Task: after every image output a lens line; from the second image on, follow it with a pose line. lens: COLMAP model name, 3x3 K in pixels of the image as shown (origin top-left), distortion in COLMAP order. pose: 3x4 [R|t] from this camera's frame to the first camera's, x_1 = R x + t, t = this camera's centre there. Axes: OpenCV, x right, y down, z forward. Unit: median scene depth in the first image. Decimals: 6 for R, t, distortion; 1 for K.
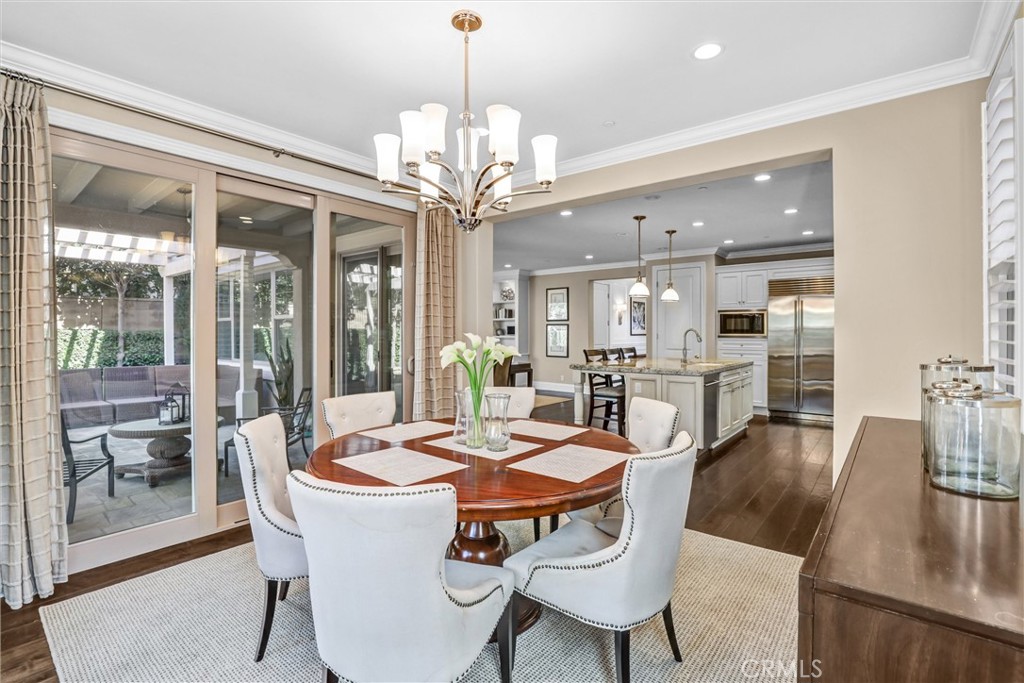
lens RADIAL K [[465.6, 0, 514.4], [0, 465.6, 335.8], [0, 0, 1]] dist [-0.011815, 0.001146]
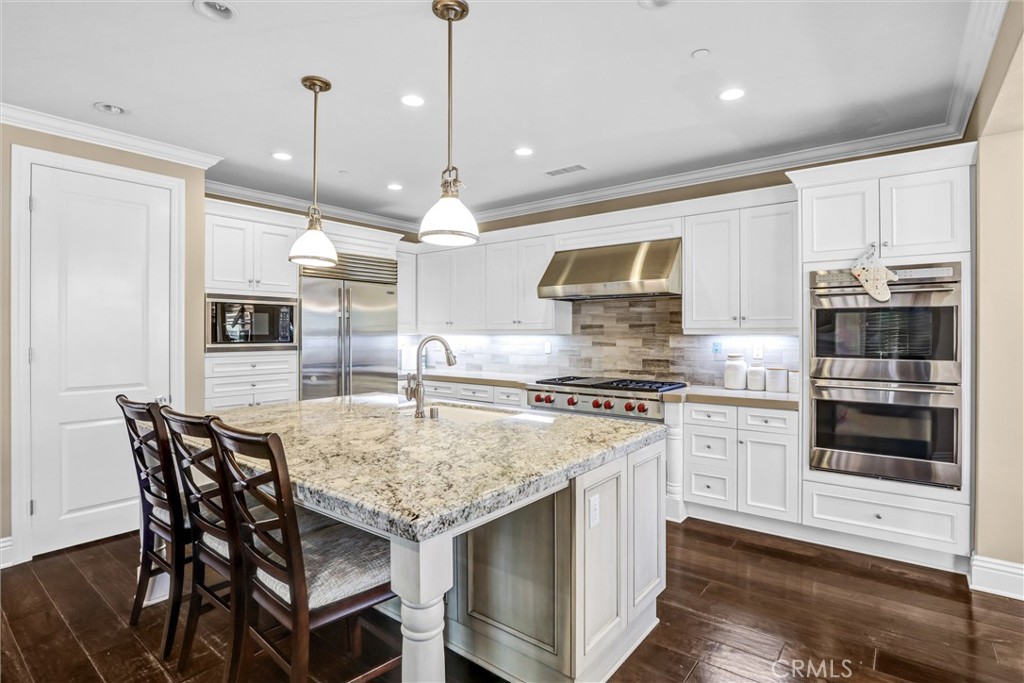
lens RADIAL K [[492.5, 0, 514.6], [0, 492.5, 334.4], [0, 0, 1]] dist [-0.022053, 0.000704]
pose [[-0.009348, -0.005841, 0.999939, -0.054480], [0.013328, 0.999893, 0.005966, -0.012908], [-0.999867, 0.013383, -0.009269, 0.700688]]
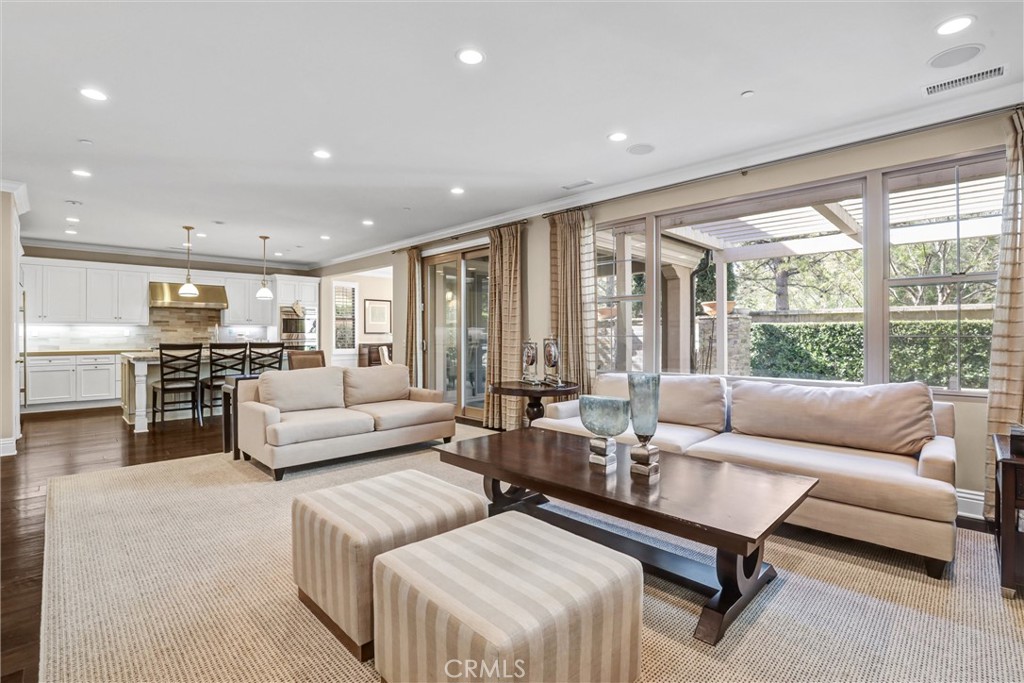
lens RADIAL K [[465.6, 0, 521.6], [0, 465.6, 337.5], [0, 0, 1]] dist [-0.011815, 0.001146]
pose [[-0.996605, -0.000074, 0.082336, -0.384796], [0.001388, 0.999842, 0.017697, 0.001577], [-0.082324, 0.017751, -0.996448, 1.600882]]
